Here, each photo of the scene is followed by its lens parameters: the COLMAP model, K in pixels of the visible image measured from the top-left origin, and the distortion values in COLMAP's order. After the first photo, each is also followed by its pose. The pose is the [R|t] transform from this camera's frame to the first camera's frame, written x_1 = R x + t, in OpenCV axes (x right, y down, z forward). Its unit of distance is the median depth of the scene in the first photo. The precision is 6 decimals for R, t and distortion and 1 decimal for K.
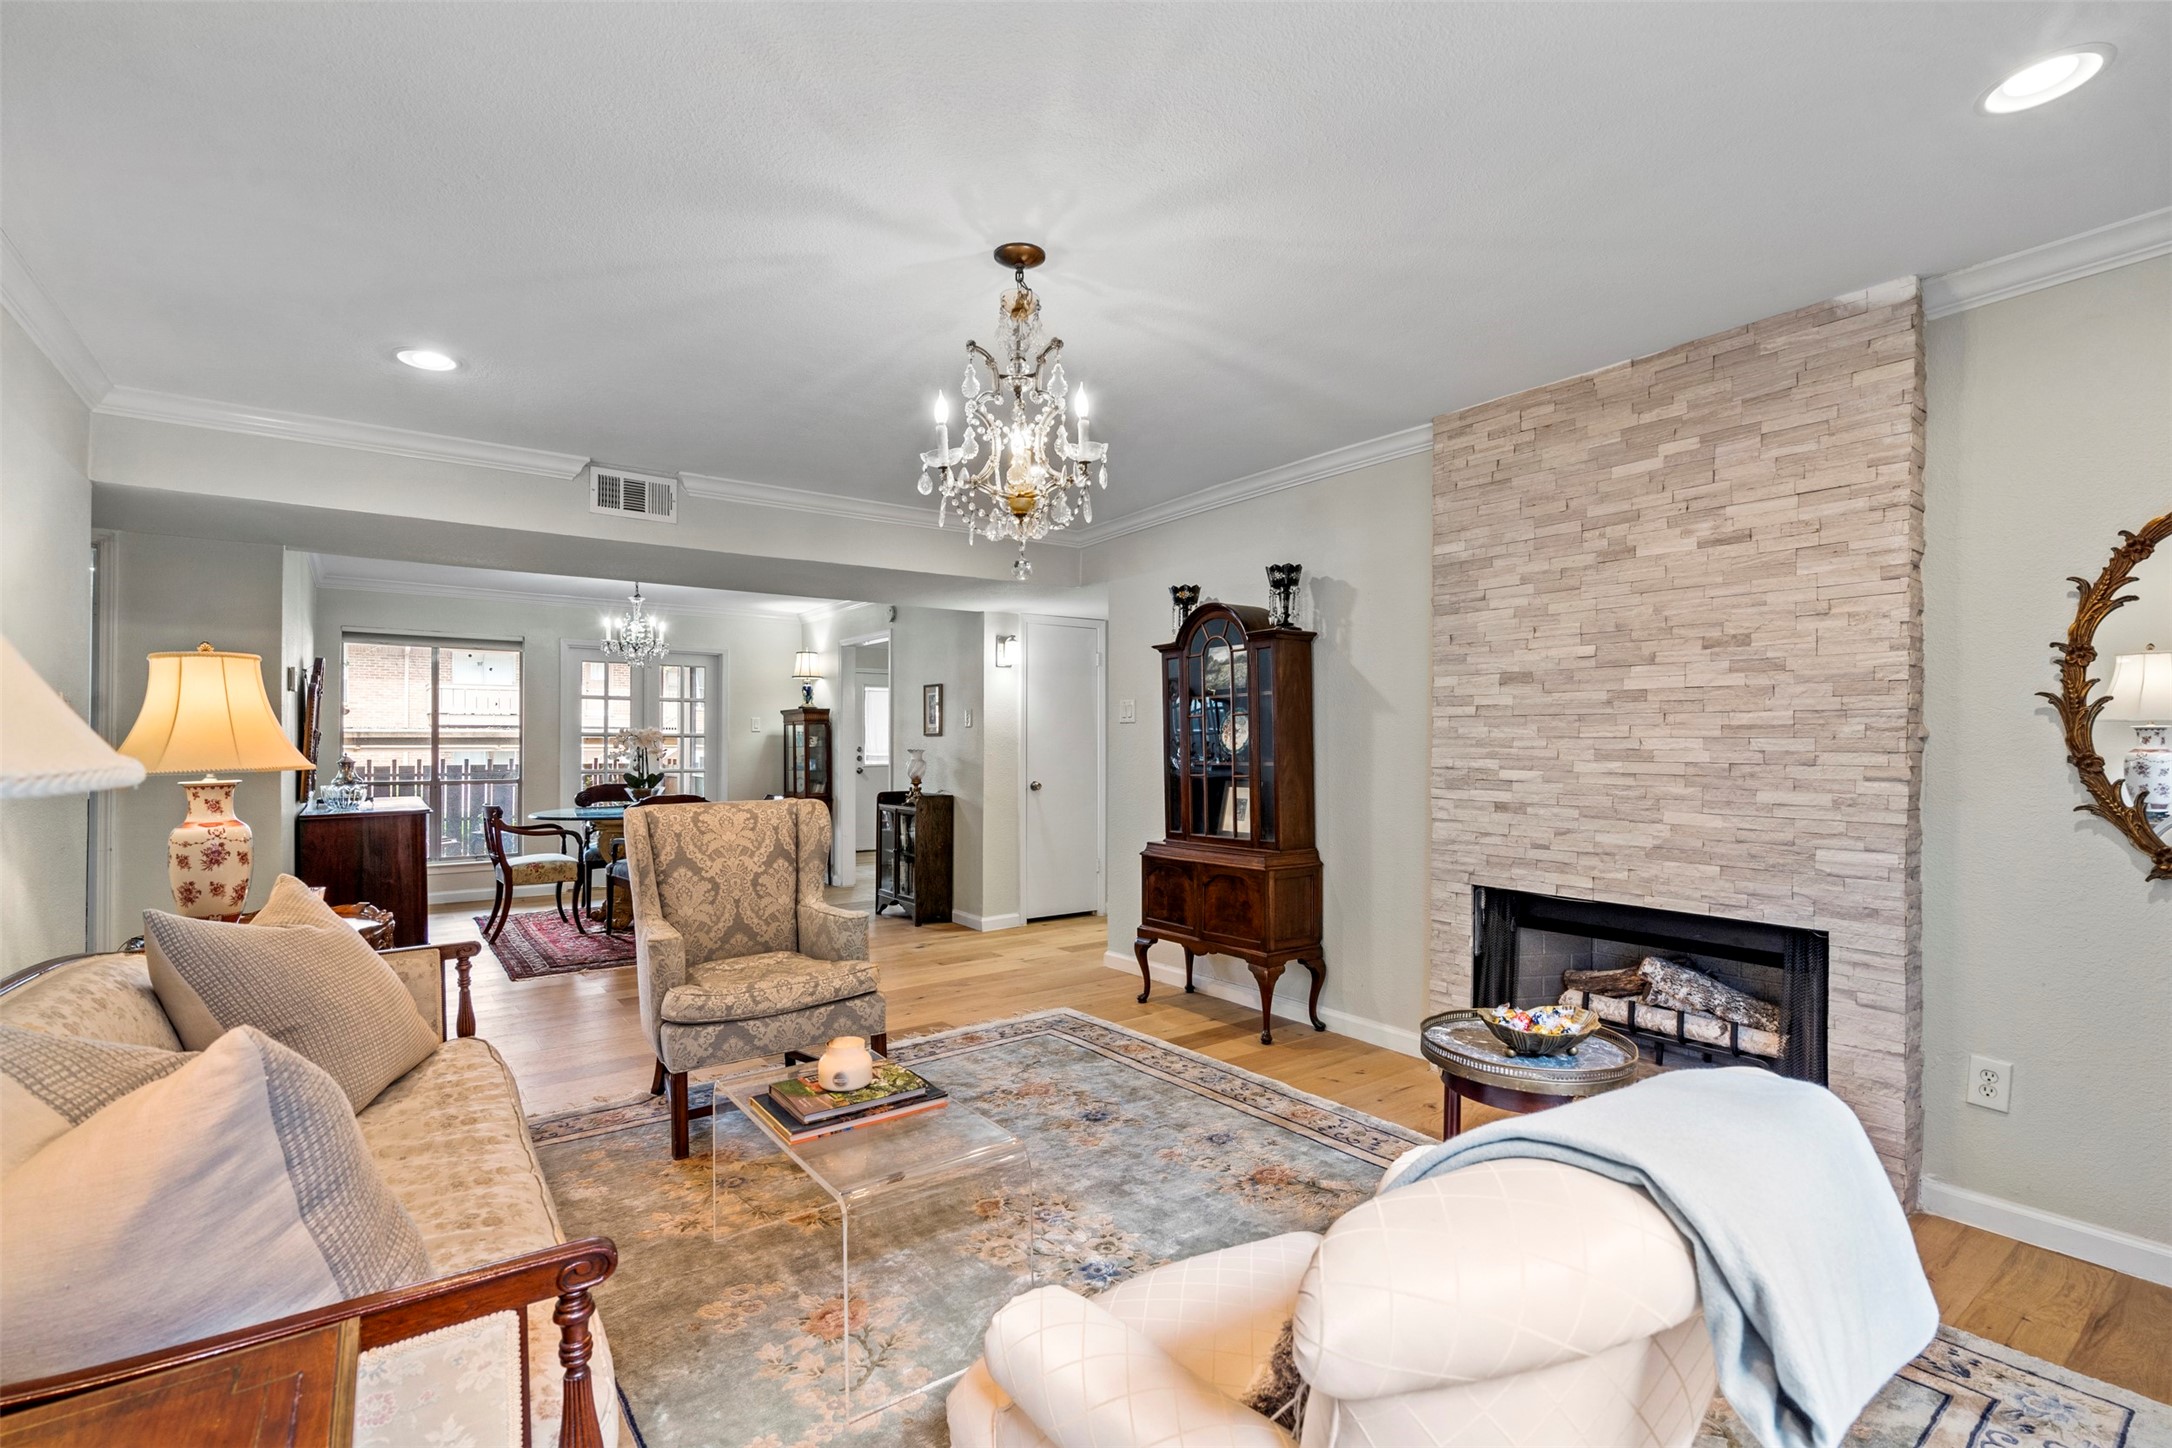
lens RADIAL K [[973.5, 0, 1086.0], [0, 973.5, 724.0], [0, 0, 1]] dist [-0.011977, -0.000058]
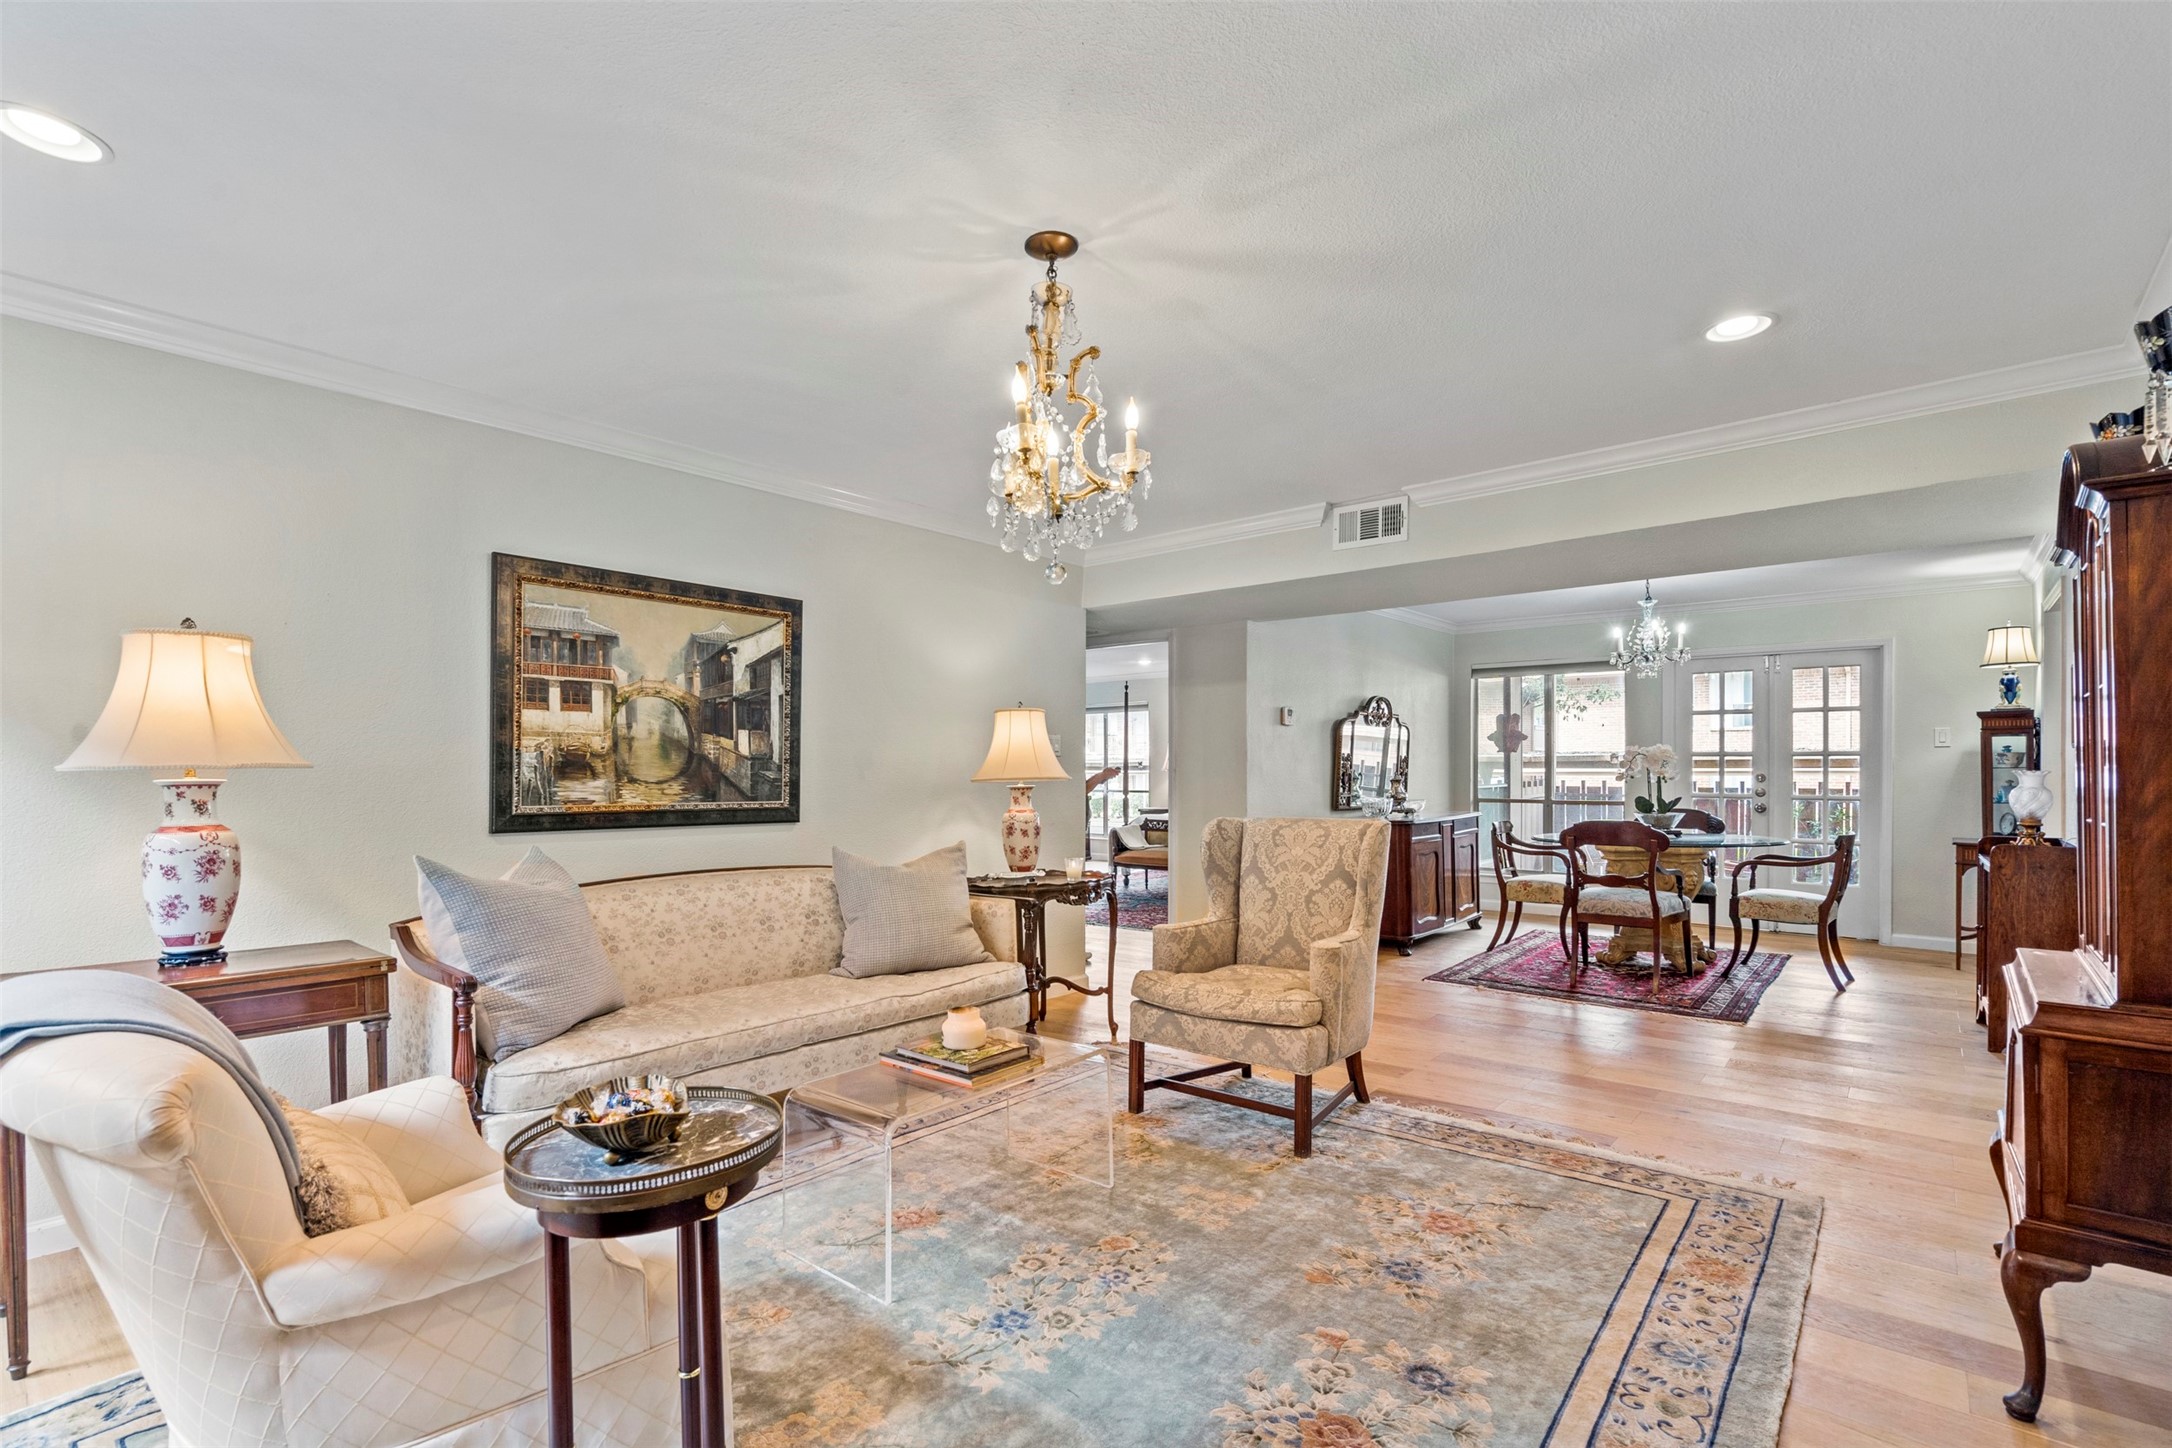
lens RADIAL K [[998.3, 0, 1083.6], [0, 998.3, 765.4], [0, 0, 1]] dist [-0.001199, -0.000032]
pose [[0.229961, -0.005172, -0.973186, 0.606024], [0.021980, 0.999758, -0.000119, 0.020220], [0.972952, -0.021364, 0.230019, 0.540866]]
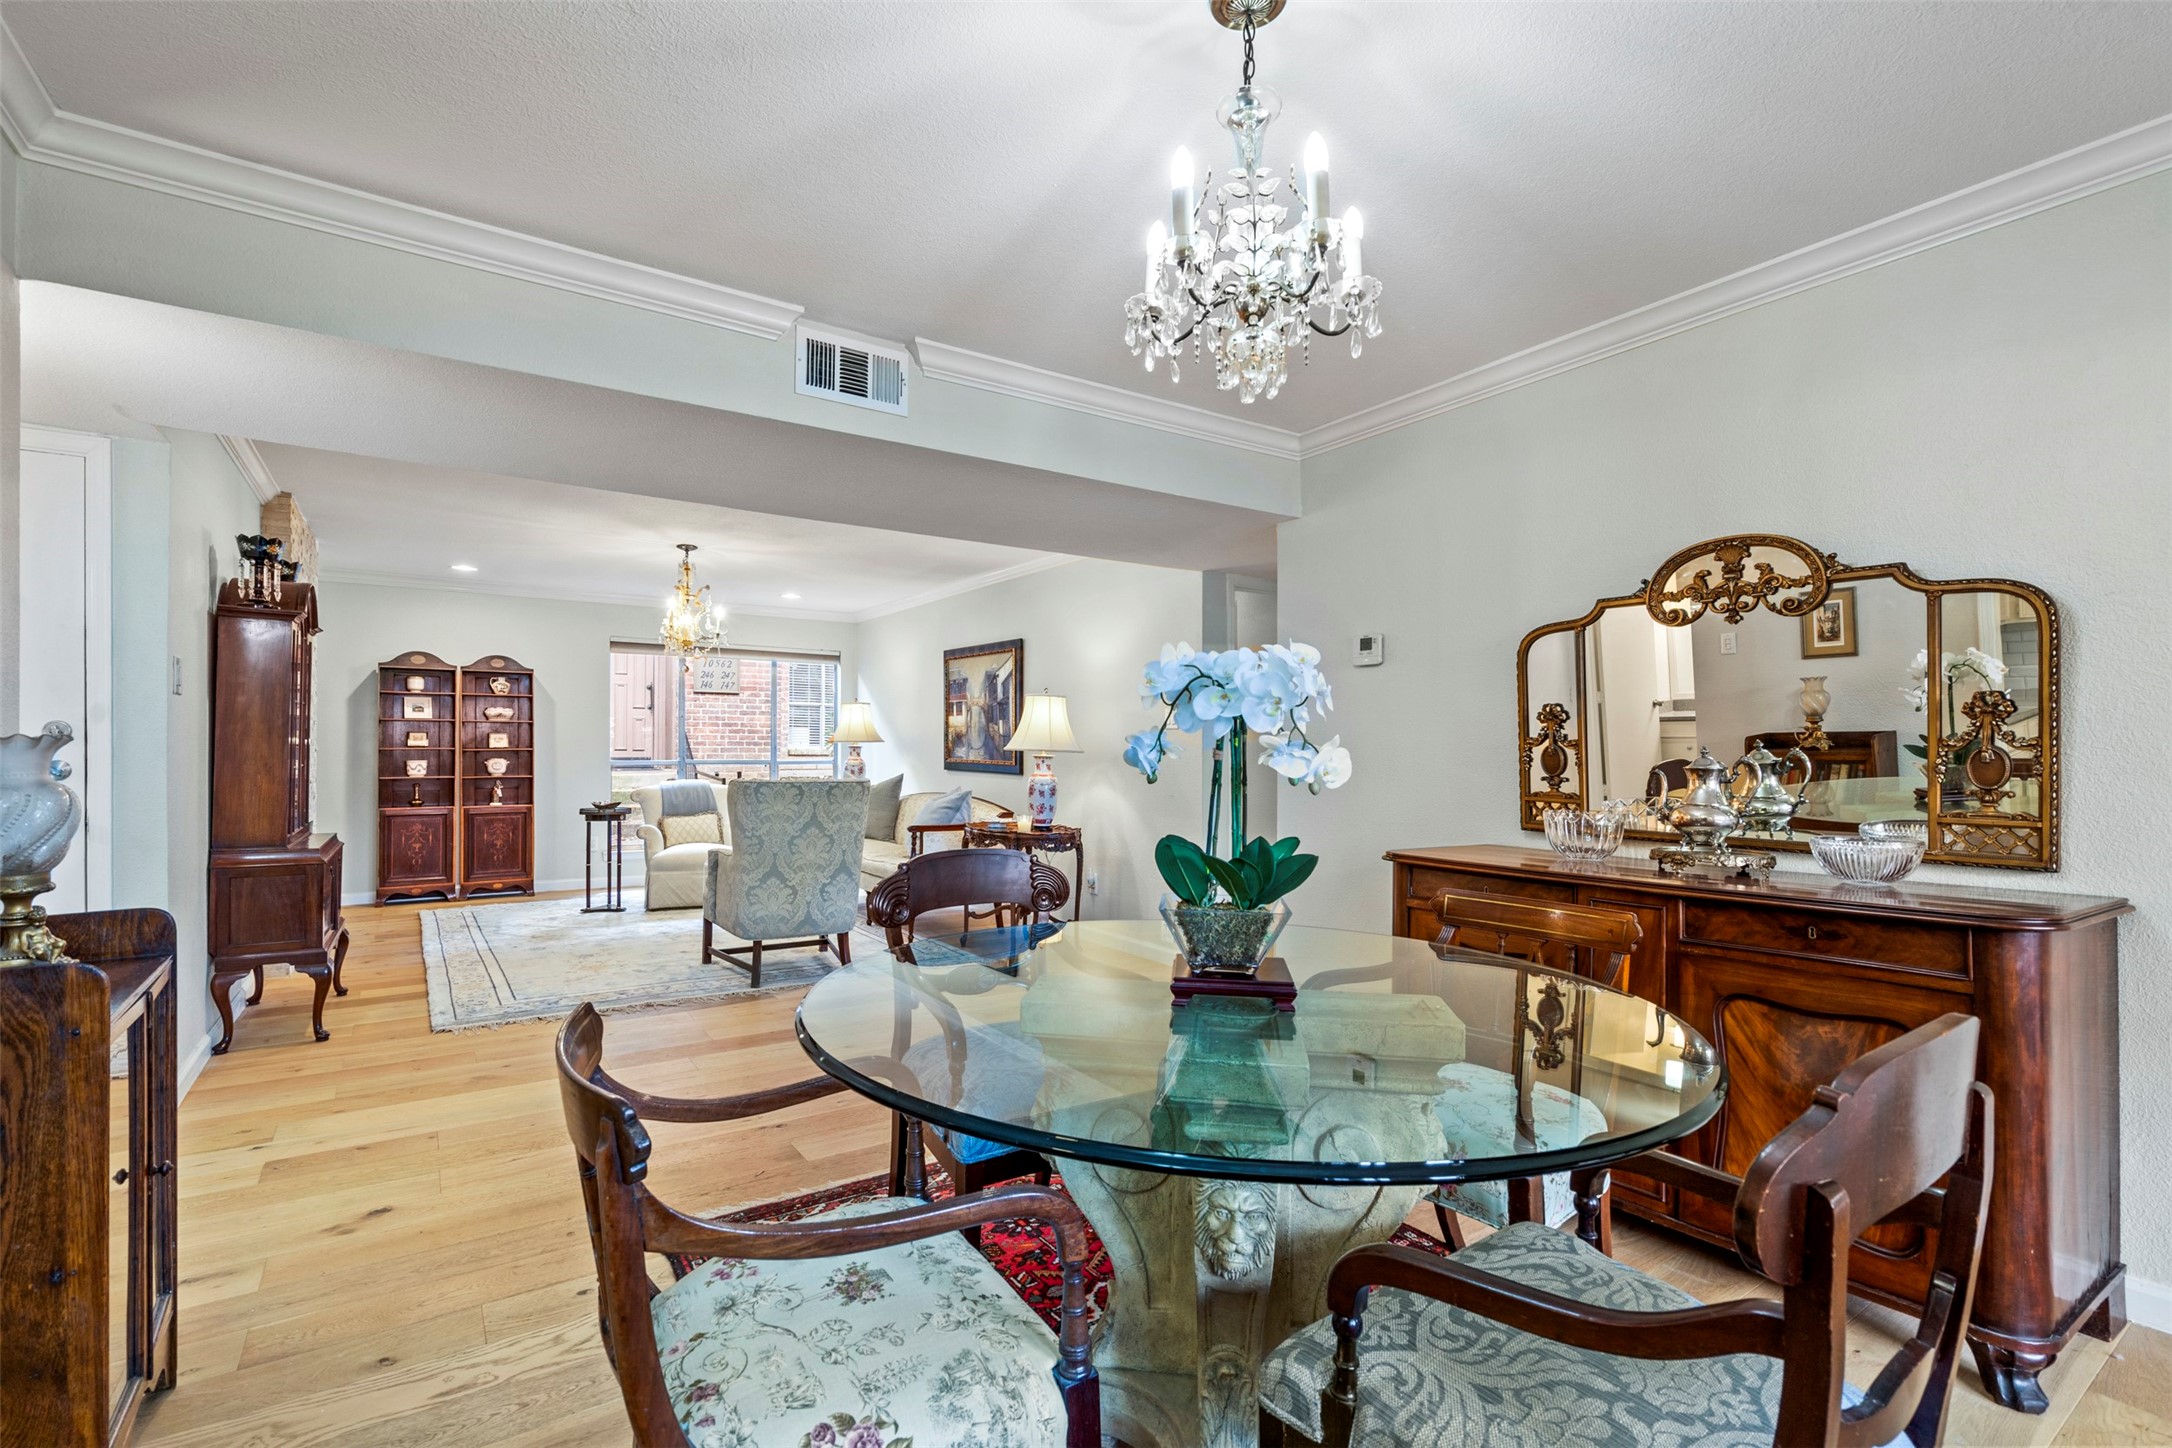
lens RADIAL K [[973.5, 0, 1086.0], [0, 973.5, 724.0], [0, 0, 1]] dist [-0.011977, -0.000058]
pose [[-0.999495, 0.000723, 0.031760, -0.831250], [-0.000548, 0.999200, -0.039994, 0.058426], [-0.031763, -0.039991, -0.998695, 2.397880]]
